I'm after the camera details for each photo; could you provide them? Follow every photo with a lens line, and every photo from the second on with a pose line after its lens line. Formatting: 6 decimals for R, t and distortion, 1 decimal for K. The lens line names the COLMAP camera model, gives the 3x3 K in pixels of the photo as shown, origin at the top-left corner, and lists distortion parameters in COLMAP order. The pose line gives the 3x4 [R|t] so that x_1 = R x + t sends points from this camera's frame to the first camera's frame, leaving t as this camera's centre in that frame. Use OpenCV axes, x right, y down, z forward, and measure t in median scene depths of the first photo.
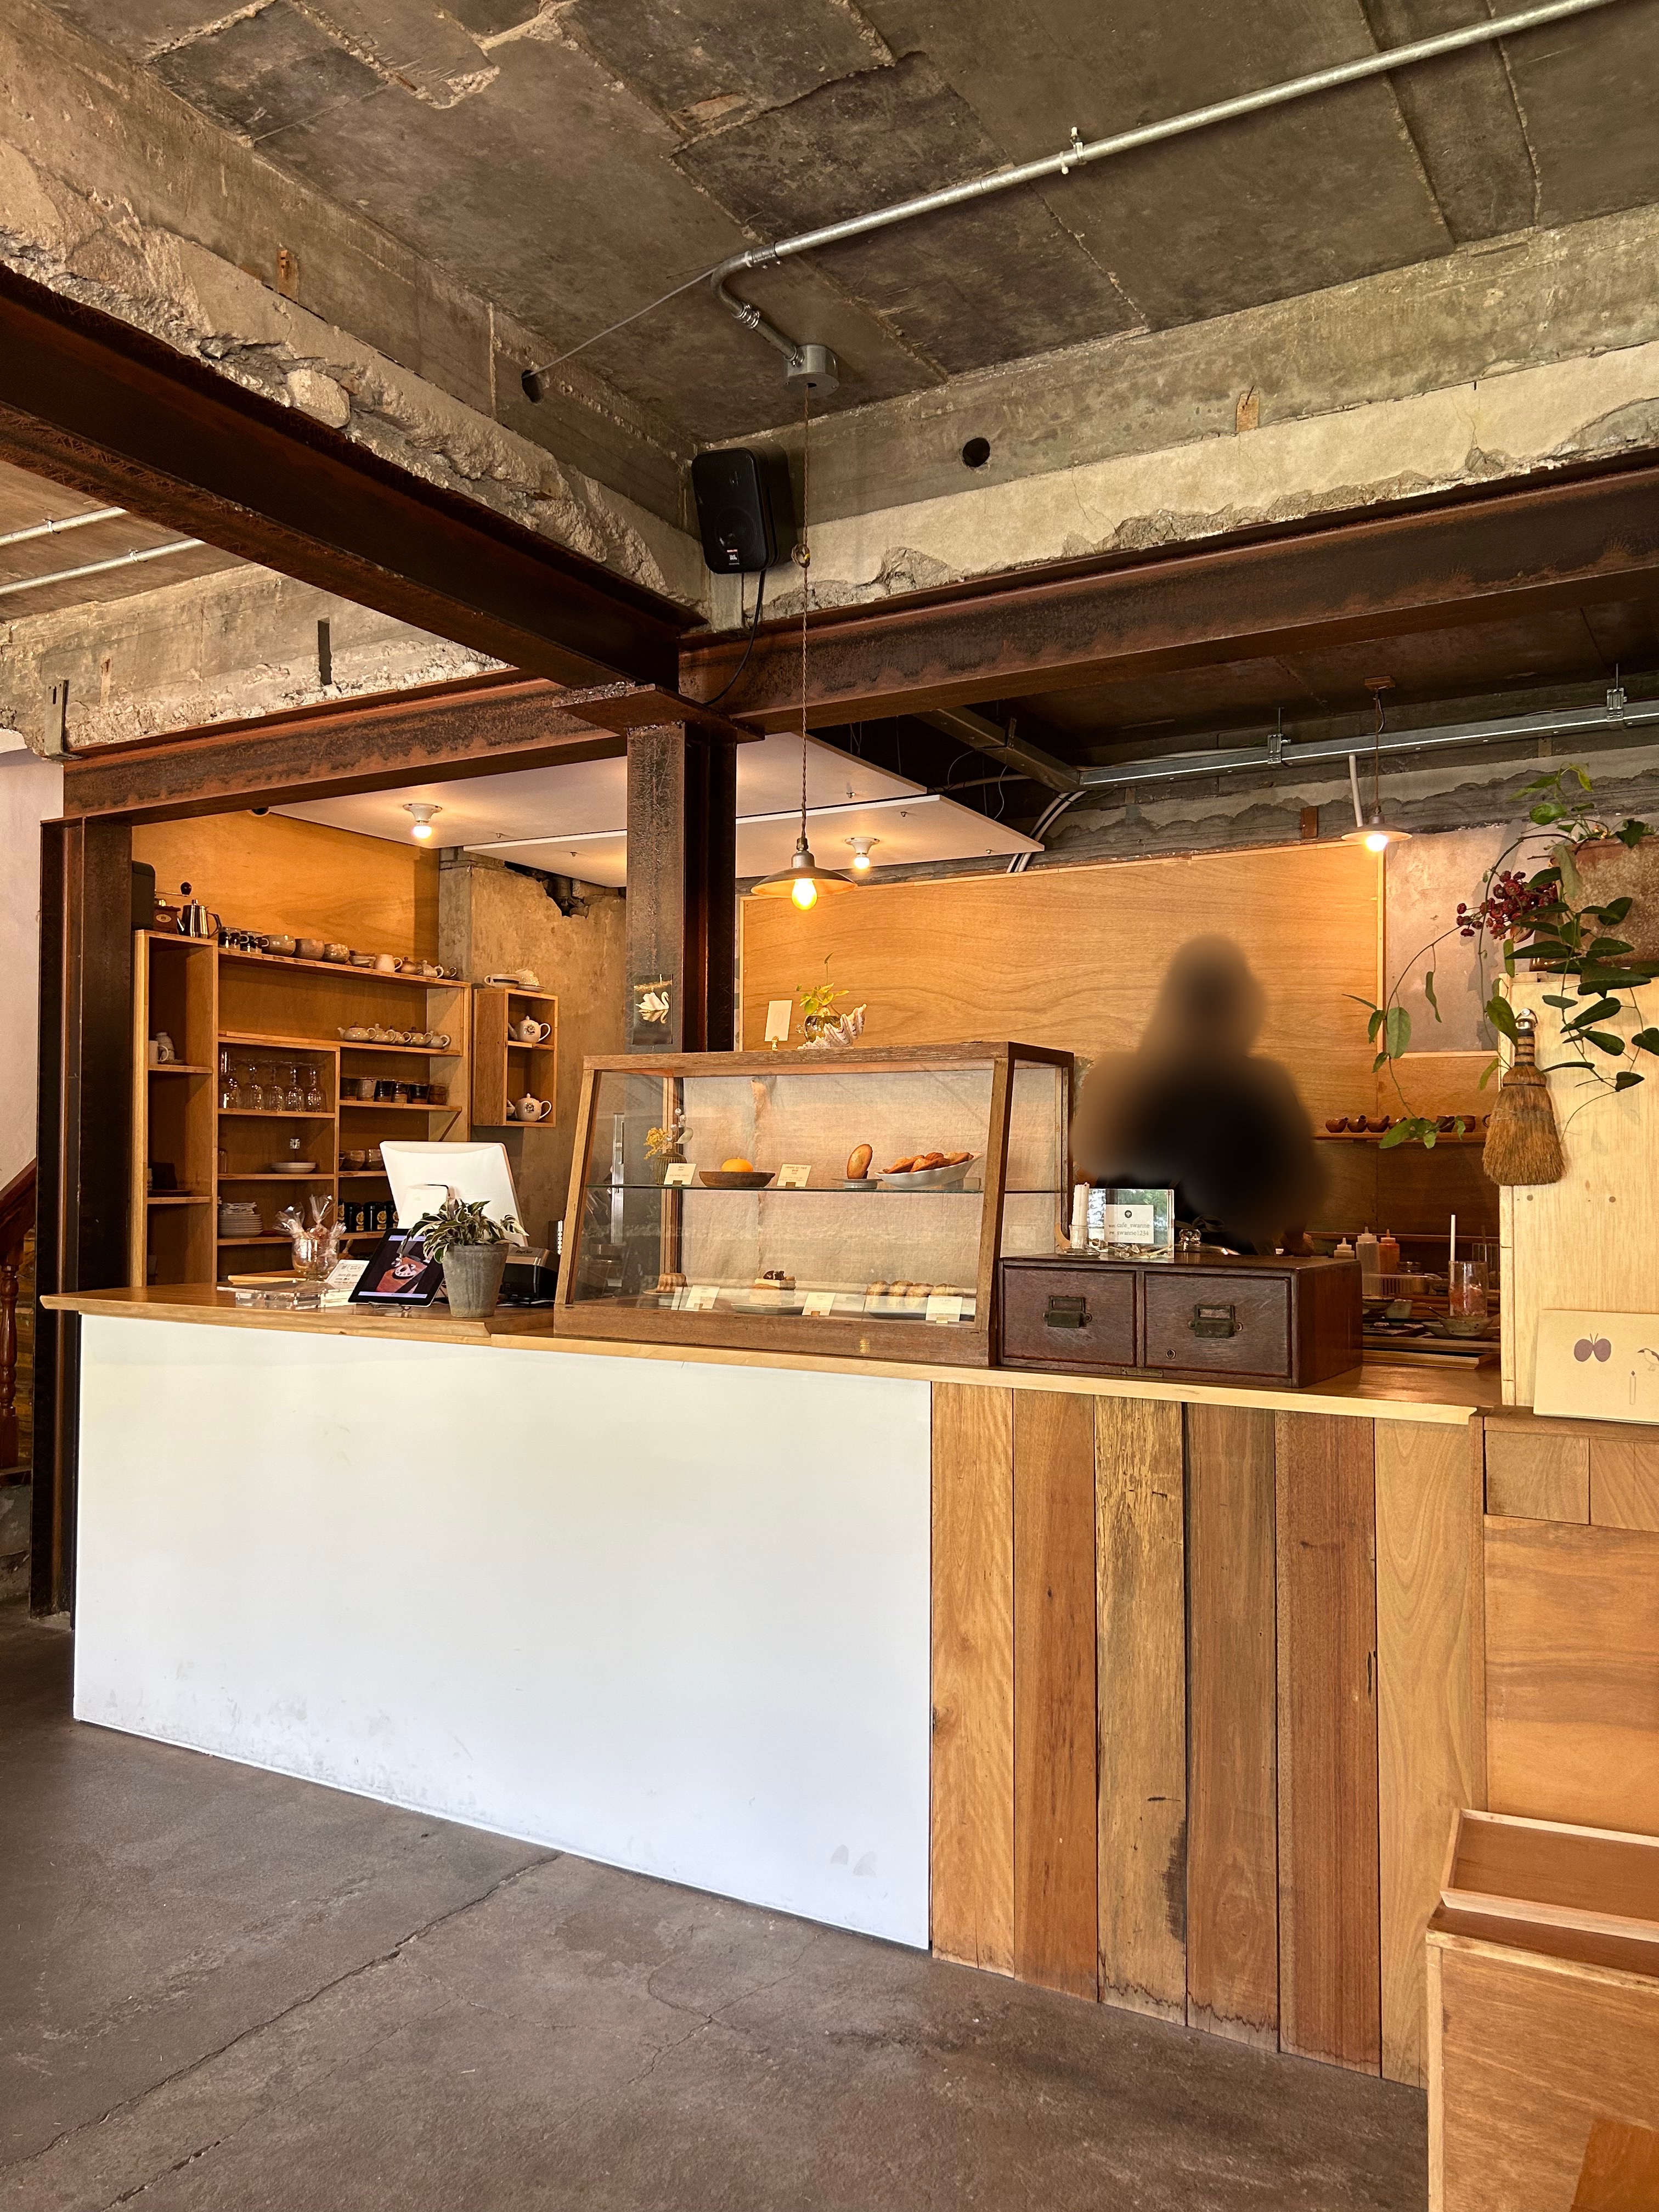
lens RADIAL K [[1703.8, 0, 829.5], [0, 1703.8, 1106.0], [0, 0, 1]] dist [0.024604, -0.013533]
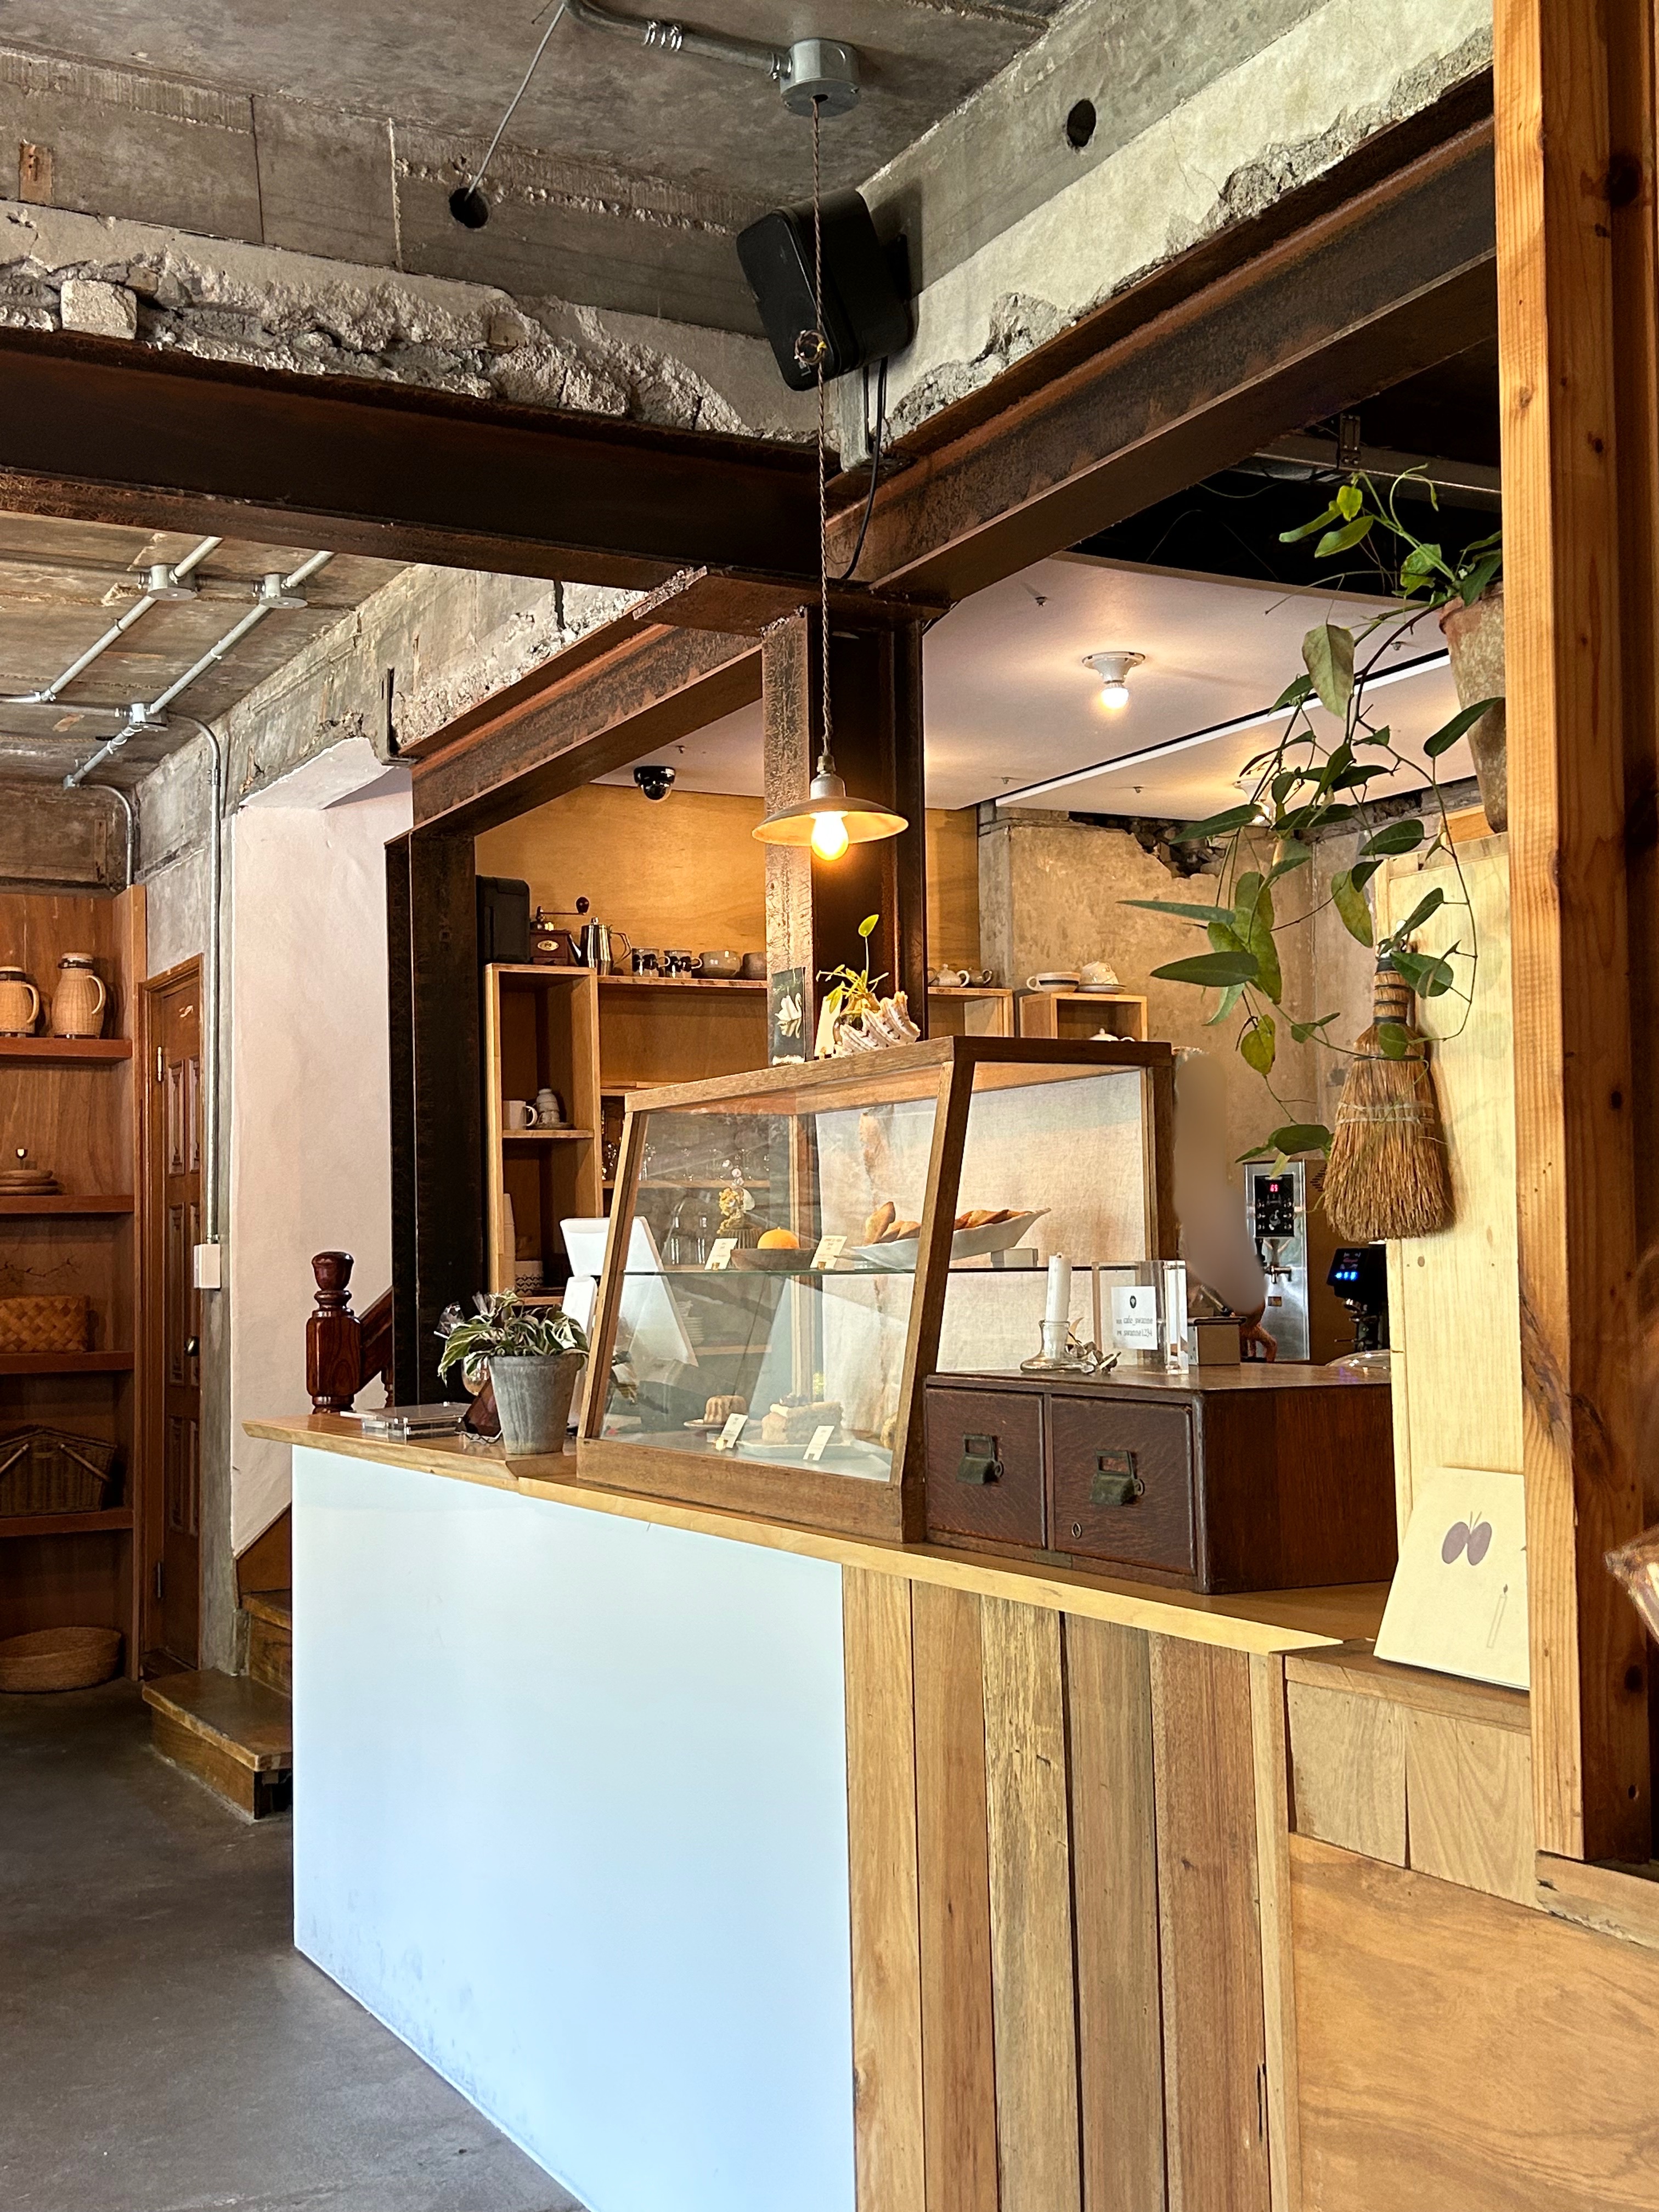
lens RADIAL K [[2452.5, 0, 827.1], [0, 2452.5, 1091.7], [0, 0, 1]] dist [0.068125, -0.168416]
pose [[0.844632, -0.063641, -0.531550, 0.503971], [0.049344, 0.997937, -0.041074, 0.016958], [0.533068, 0.008464, 0.846030, 0.172378]]
